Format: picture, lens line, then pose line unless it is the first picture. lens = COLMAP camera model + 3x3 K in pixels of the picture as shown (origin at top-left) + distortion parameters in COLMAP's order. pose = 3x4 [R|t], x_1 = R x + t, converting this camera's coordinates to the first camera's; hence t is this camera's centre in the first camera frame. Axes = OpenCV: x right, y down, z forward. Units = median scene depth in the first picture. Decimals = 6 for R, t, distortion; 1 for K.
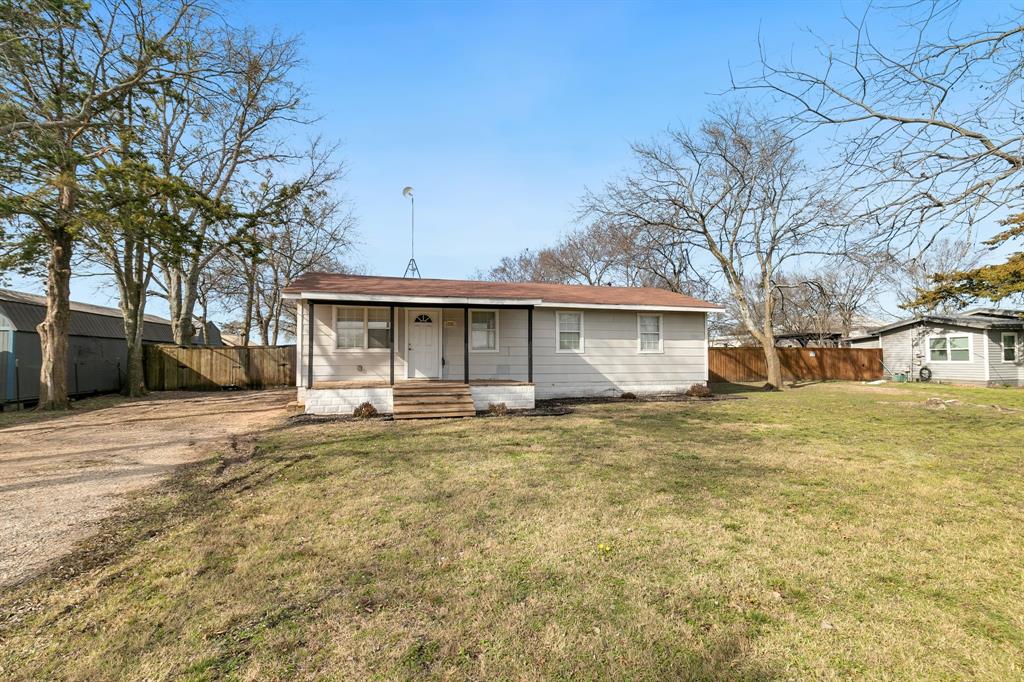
lens RADIAL K [[458.5, 0, 515.2], [0, 458.5, 352.5], [0, 0, 1]] dist [0.001321, 0.000061]
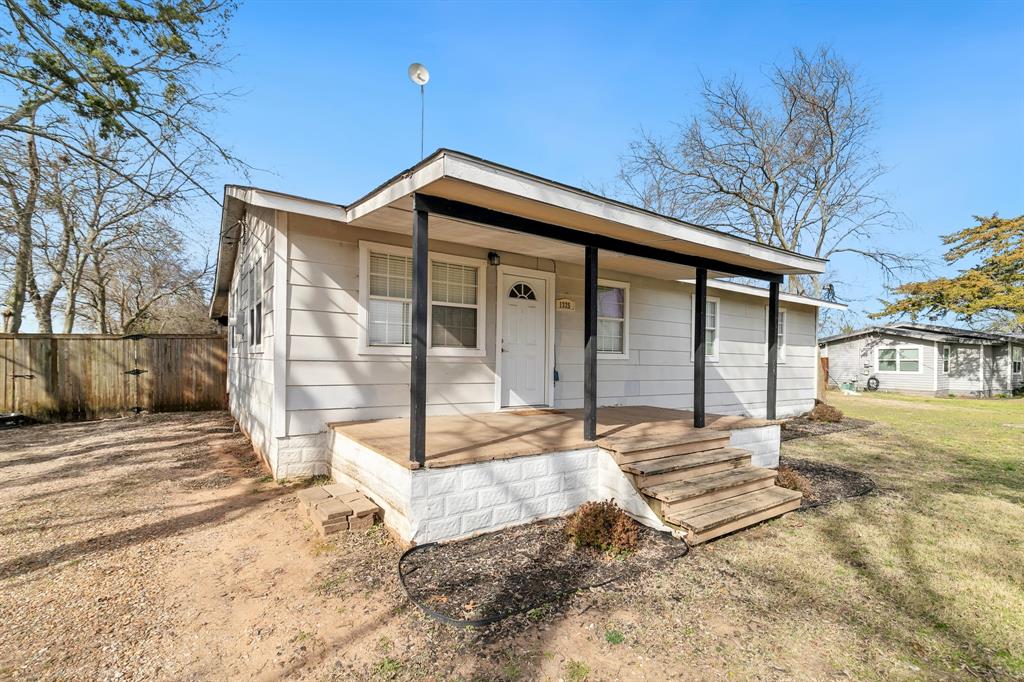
lens RADIAL K [[465.4, 0, 512.2], [0, 465.4, 363.3], [0, 0, 1]] dist [0.001411, -0.000046]
pose [[0.947670, 0.013743, 0.318956, -0.327283], [-0.020961, 0.999596, 0.019211, -0.002661], [-0.318563, -0.024892, 0.947575, 0.438196]]
